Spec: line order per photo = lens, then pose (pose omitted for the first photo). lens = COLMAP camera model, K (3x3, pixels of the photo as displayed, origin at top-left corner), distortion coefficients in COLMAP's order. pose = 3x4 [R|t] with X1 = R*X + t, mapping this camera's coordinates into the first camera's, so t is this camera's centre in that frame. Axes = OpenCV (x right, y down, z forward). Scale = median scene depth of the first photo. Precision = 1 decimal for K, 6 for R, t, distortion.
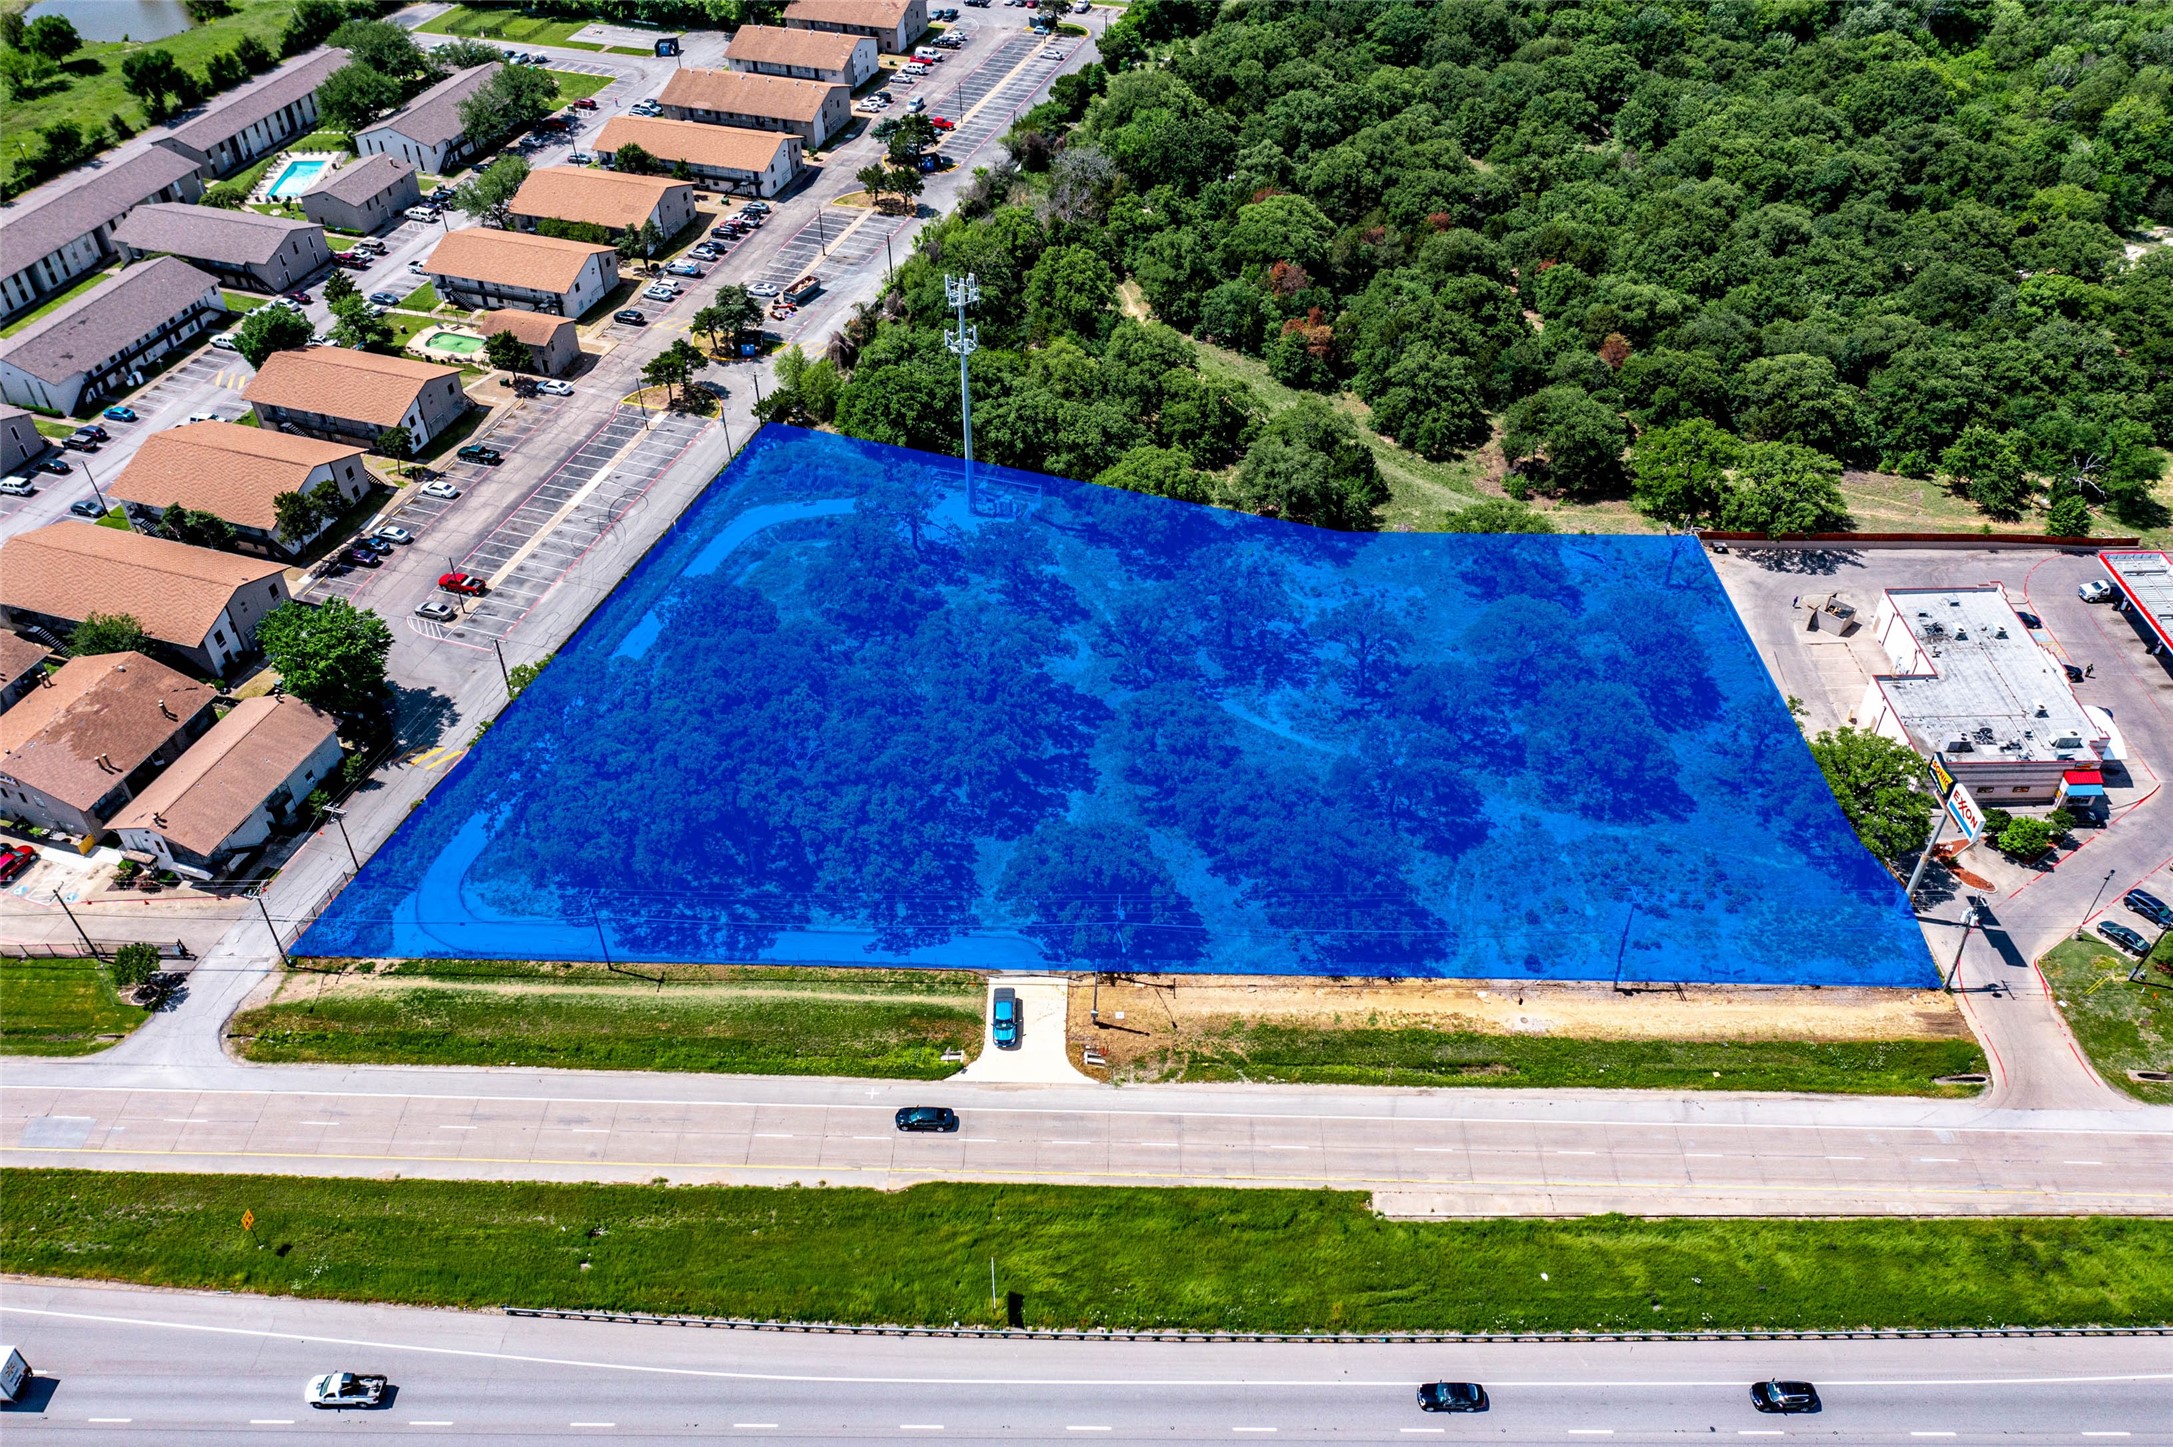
lens RADIAL K [[1703.3, 0, 1086.5], [0, 1703.3, 723.5], [0, 0, 1]] dist [-0.003034, 0.004084]
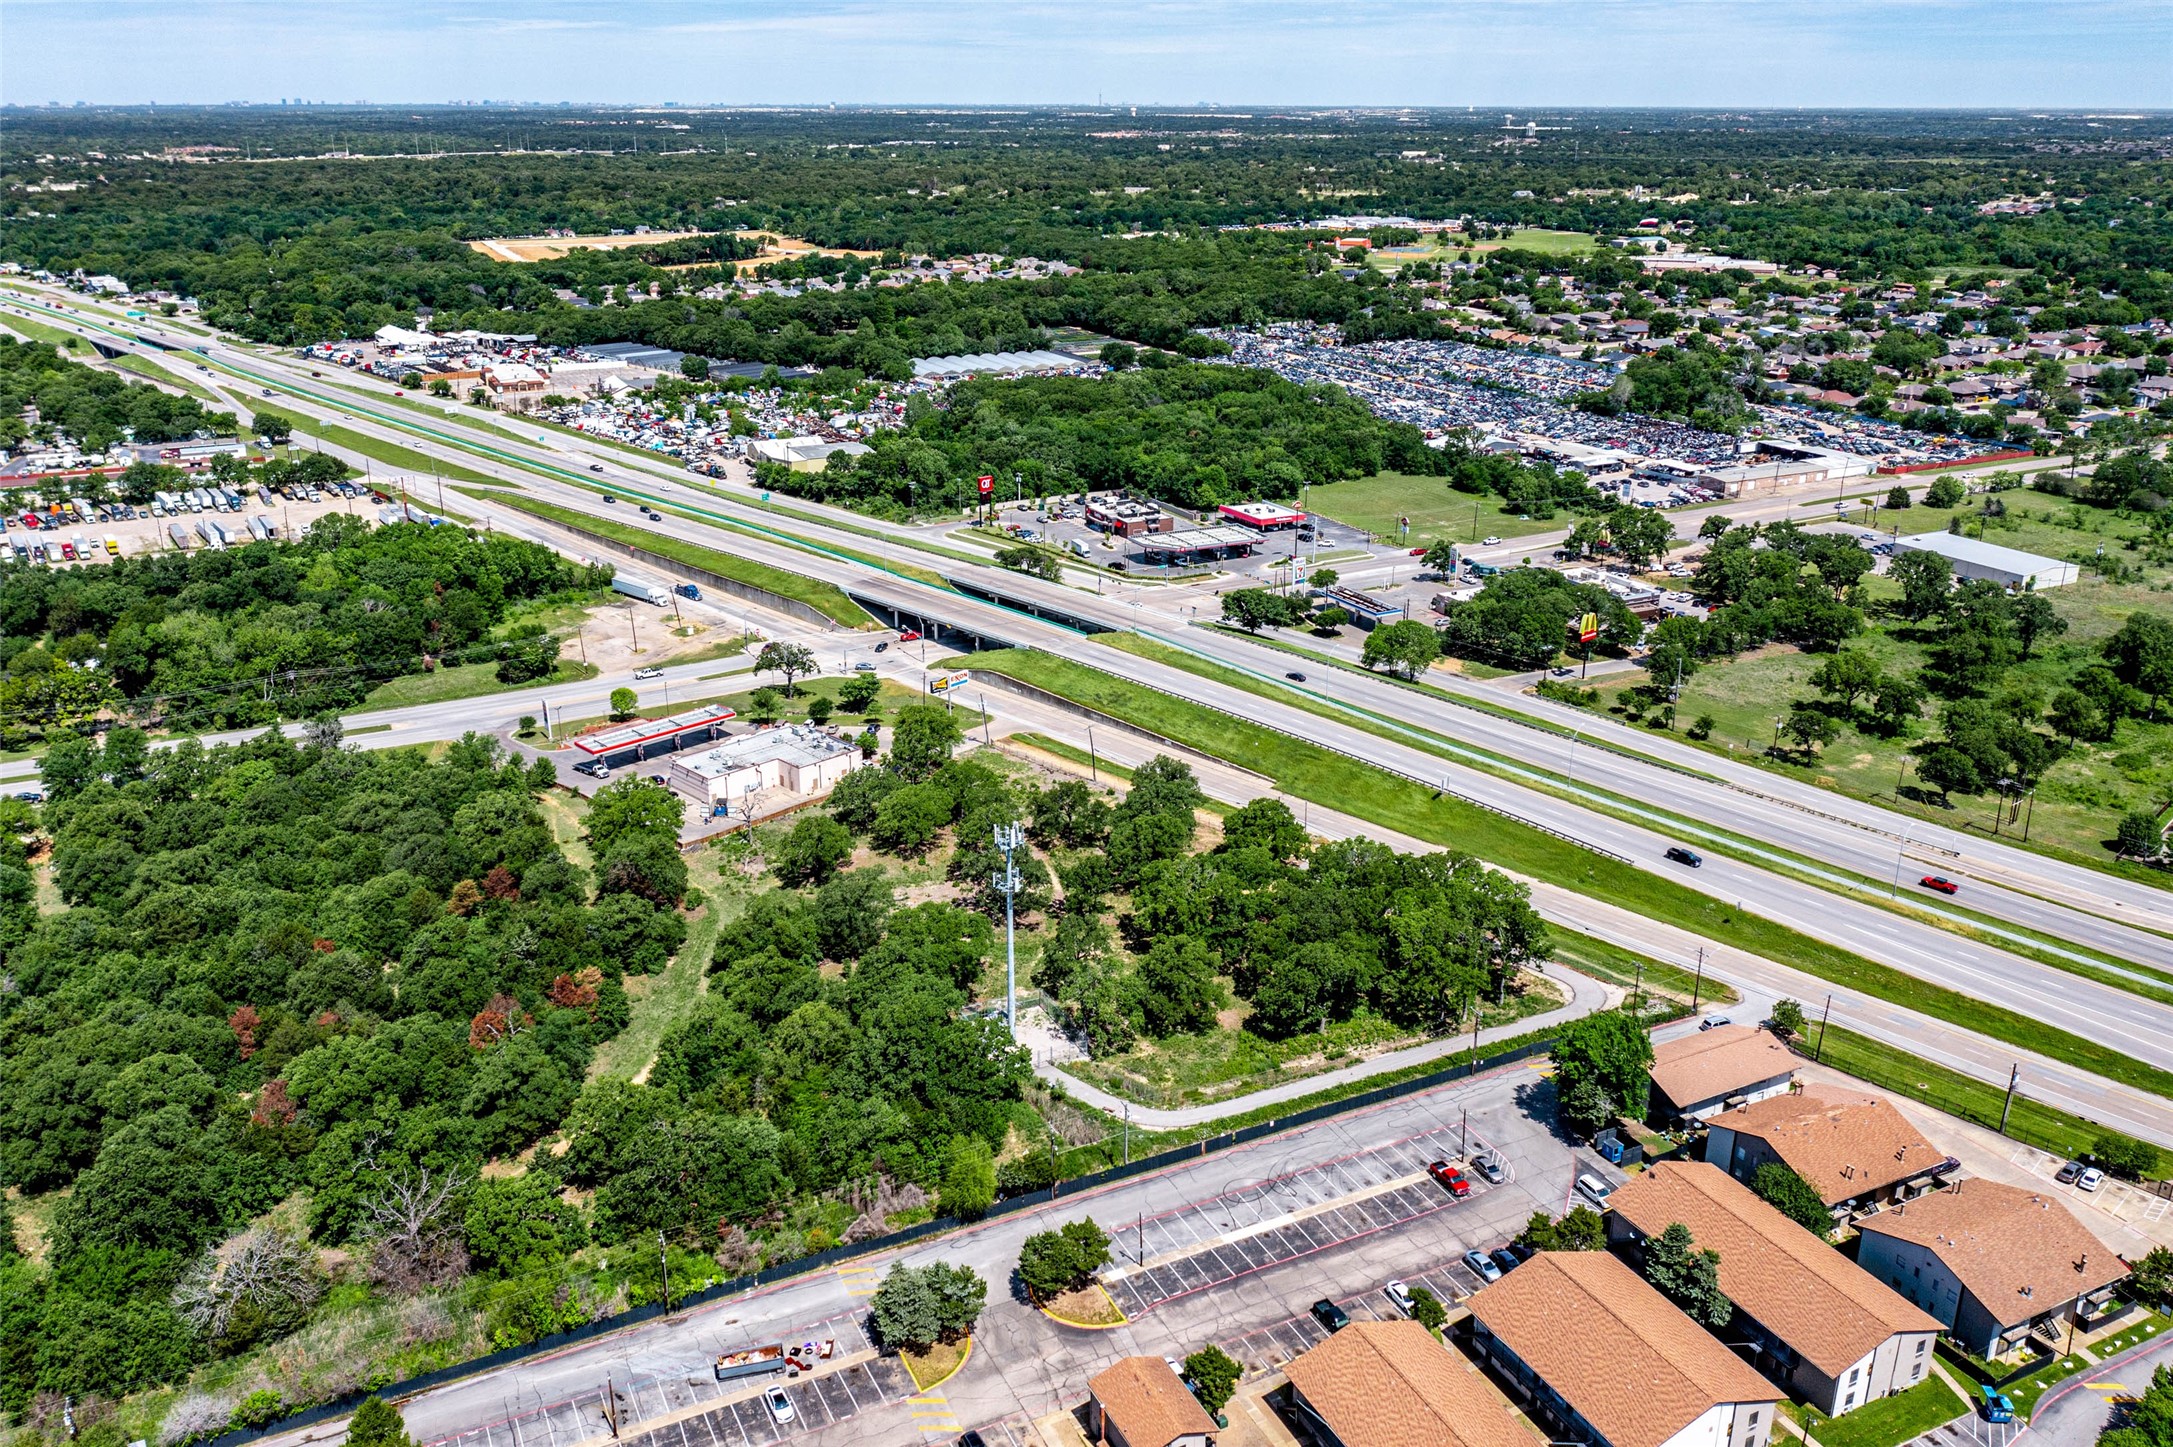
lens RADIAL K [[1740.5, 0, 1086.5], [0, 1740.5, 723.5], [0, 0, 1]] dist [0.006496, 0.002891]
pose [[-0.698130, -0.232942, 0.677017, -0.750566], [0.469959, 0.564281, 0.678768, -0.903732], [-0.540141, 0.792039, -0.284468, 1.064781]]
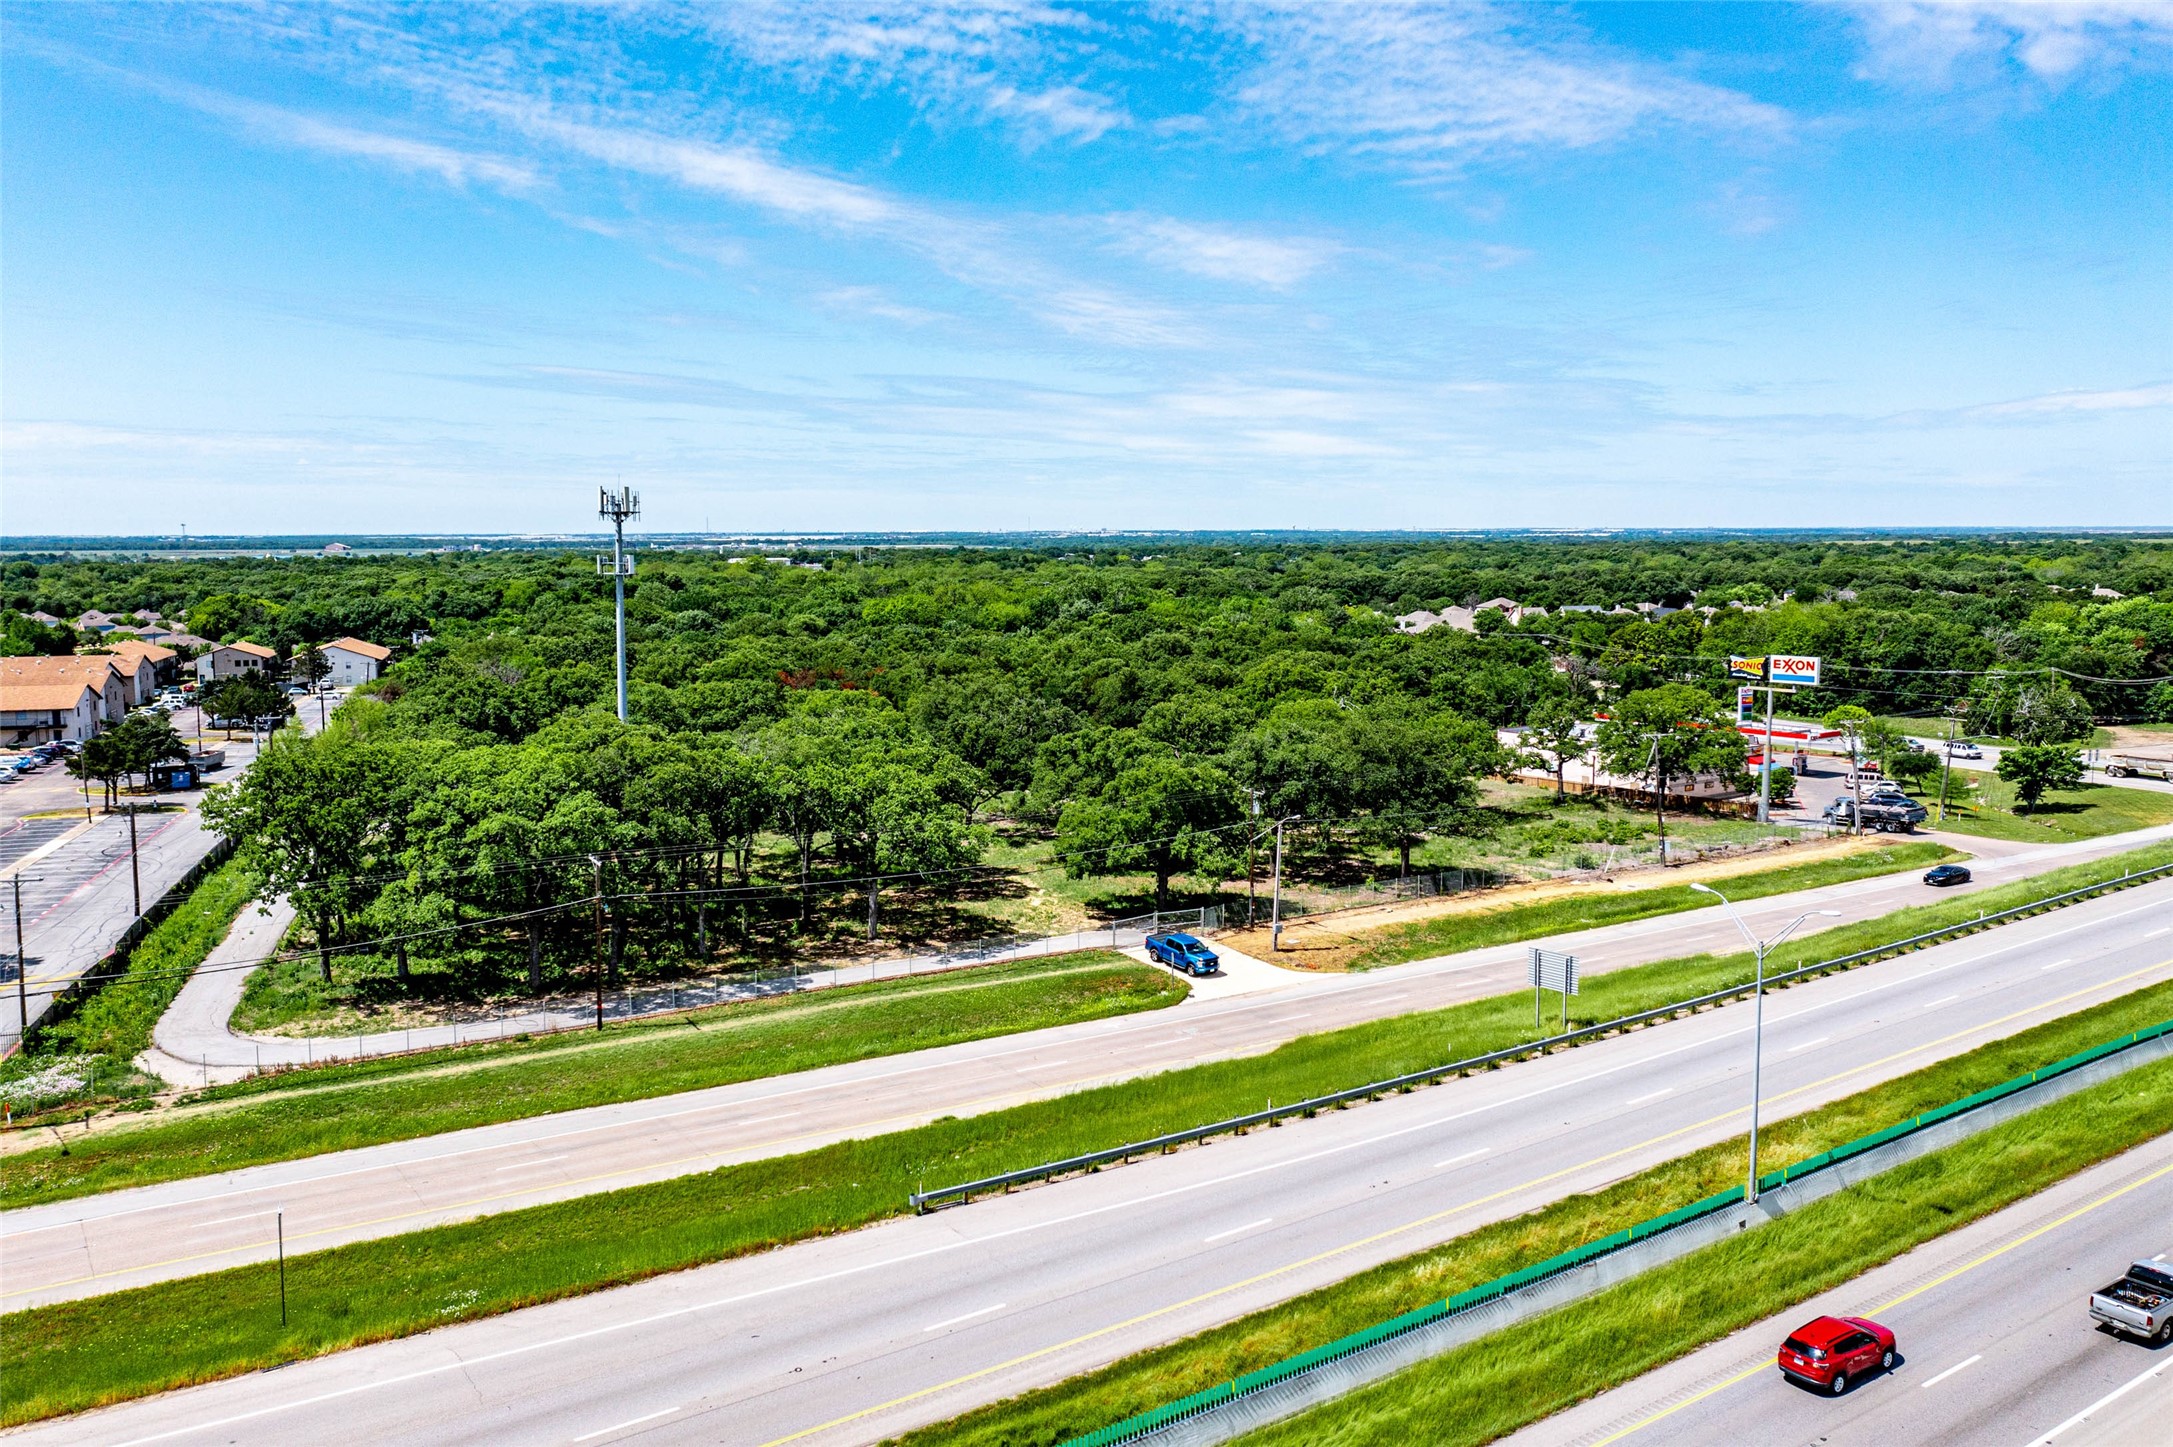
lens RADIAL K [[1703.3, 0, 1086.5], [0, 1703.3, 723.5], [0, 0, 1]] dist [-0.003034, 0.004084]
pose [[0.811328, -0.057092, 0.581797, -0.336776], [0.376814, 0.811958, -0.445798, 0.271265], [-0.446943, 0.580917, 0.680277, 0.311921]]
